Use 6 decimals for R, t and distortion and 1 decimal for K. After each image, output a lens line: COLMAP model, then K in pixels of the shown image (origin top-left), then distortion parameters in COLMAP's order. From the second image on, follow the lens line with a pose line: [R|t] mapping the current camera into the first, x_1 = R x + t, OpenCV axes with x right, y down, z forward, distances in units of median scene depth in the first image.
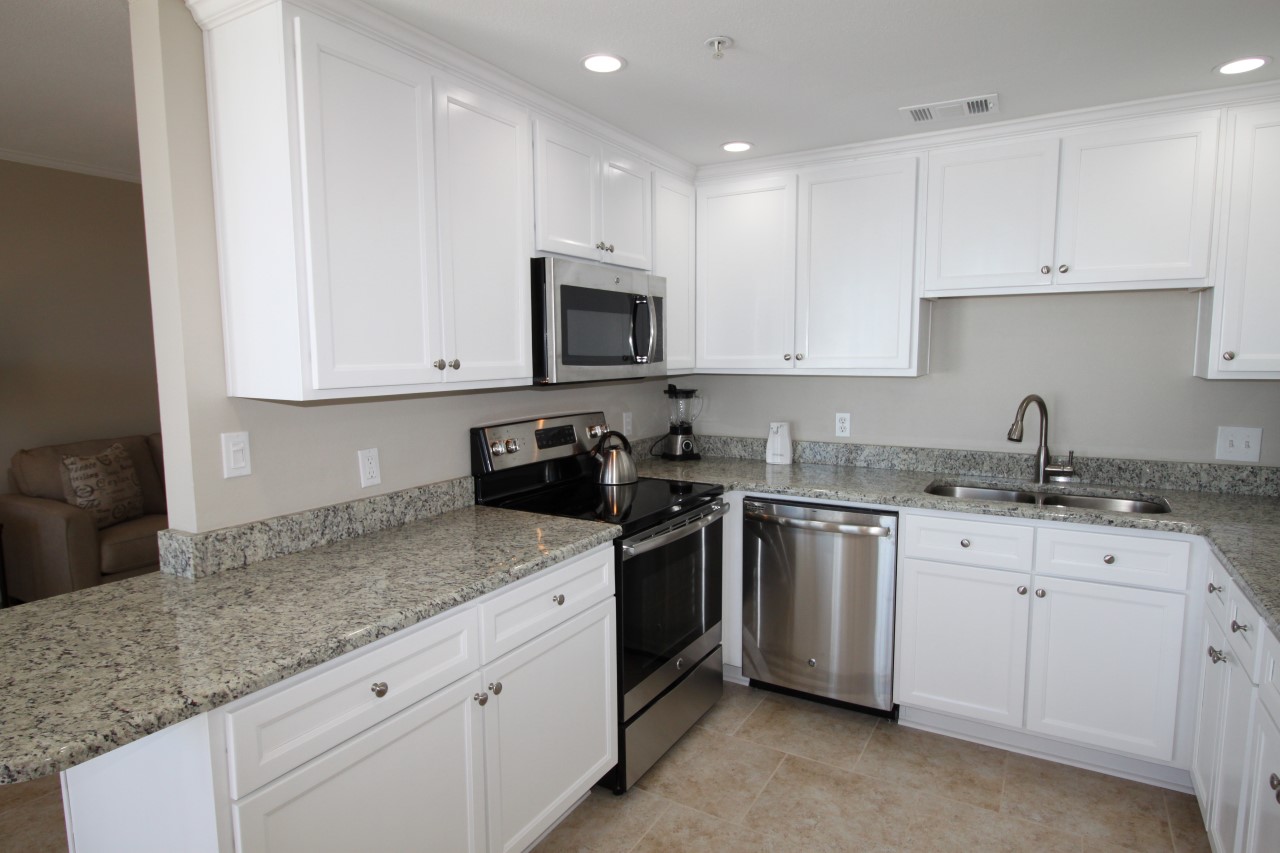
lens RADIAL K [[711.9, 0, 637.1], [0, 711.9, 429.1], [0, 0, 1]] dist [-0.004042, -0.002508]
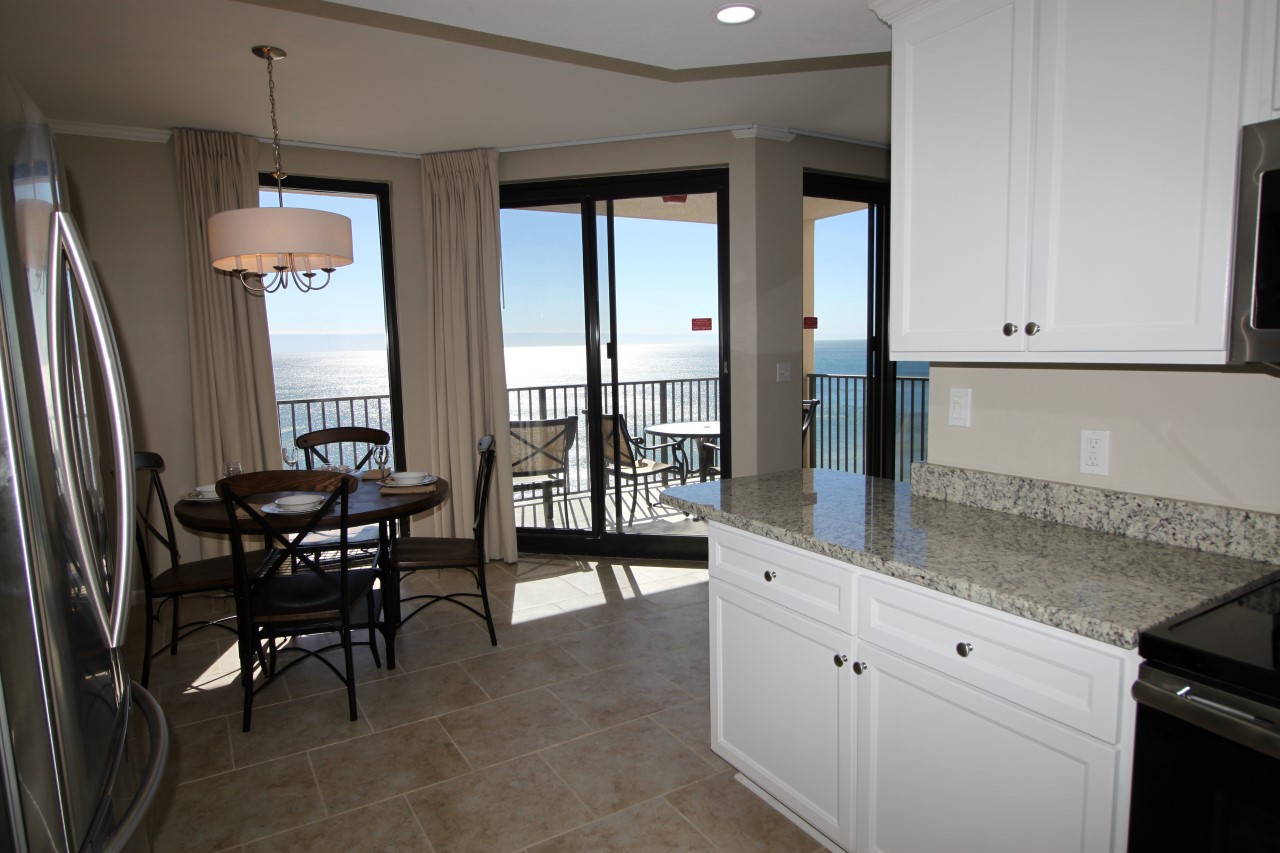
lens RADIAL K [[761.4, 0, 639.3], [0, 761.4, 431.6], [0, 0, 1]] dist [0.017535, -0.007556]
pose [[-0.467550, 0.123666, -0.875273, 0.593384], [-0.068240, 0.982161, 0.175221, -0.081782], [0.881329, 0.141653, -0.450771, 0.853200]]
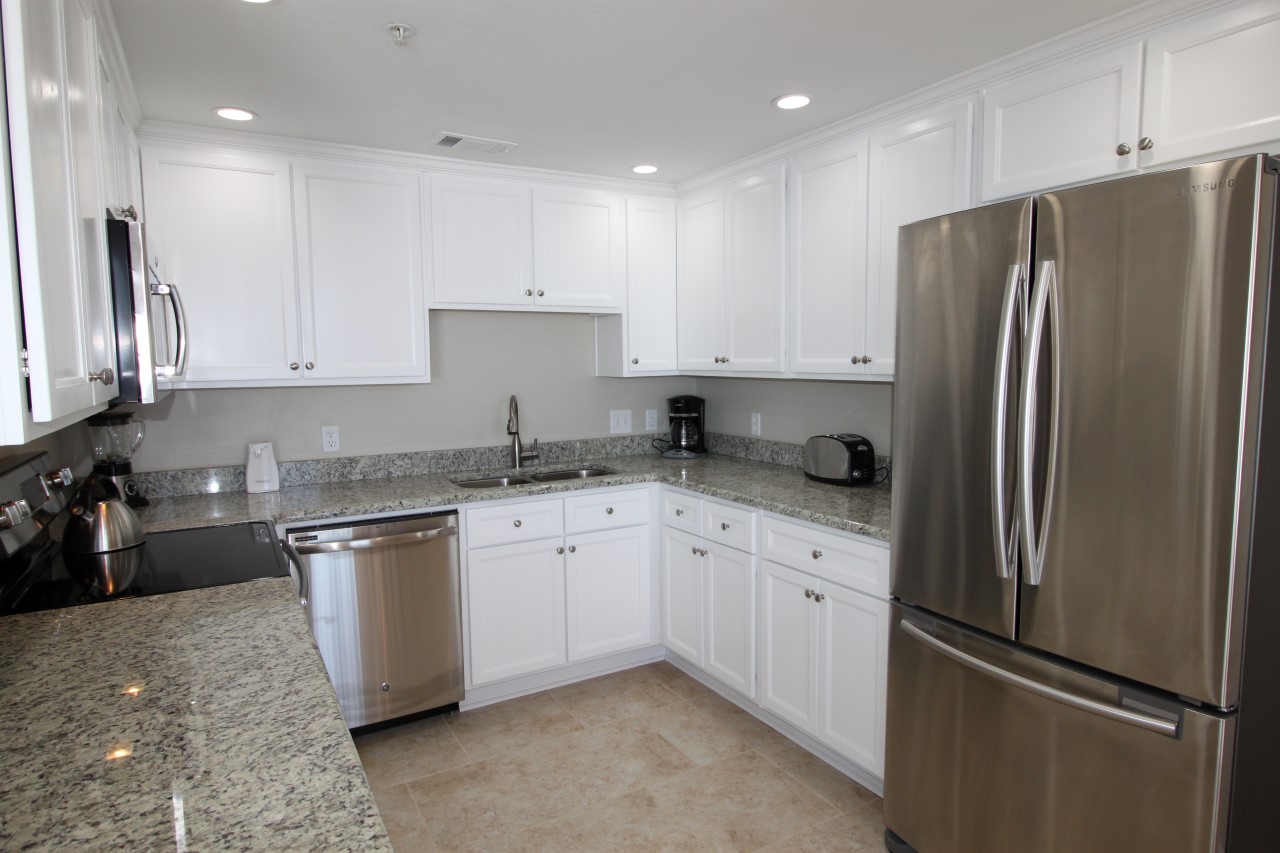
lens RADIAL K [[761.4, 0, 634.6], [0, 761.4, 429.2], [0, 0, 1]] dist [0.017535, -0.007556]
pose [[0.487558, -0.081737, 0.869256, -0.528101], [0.102945, 0.994045, 0.035731, -0.017962], [-0.867000, 0.072065, 0.493069, 0.216135]]
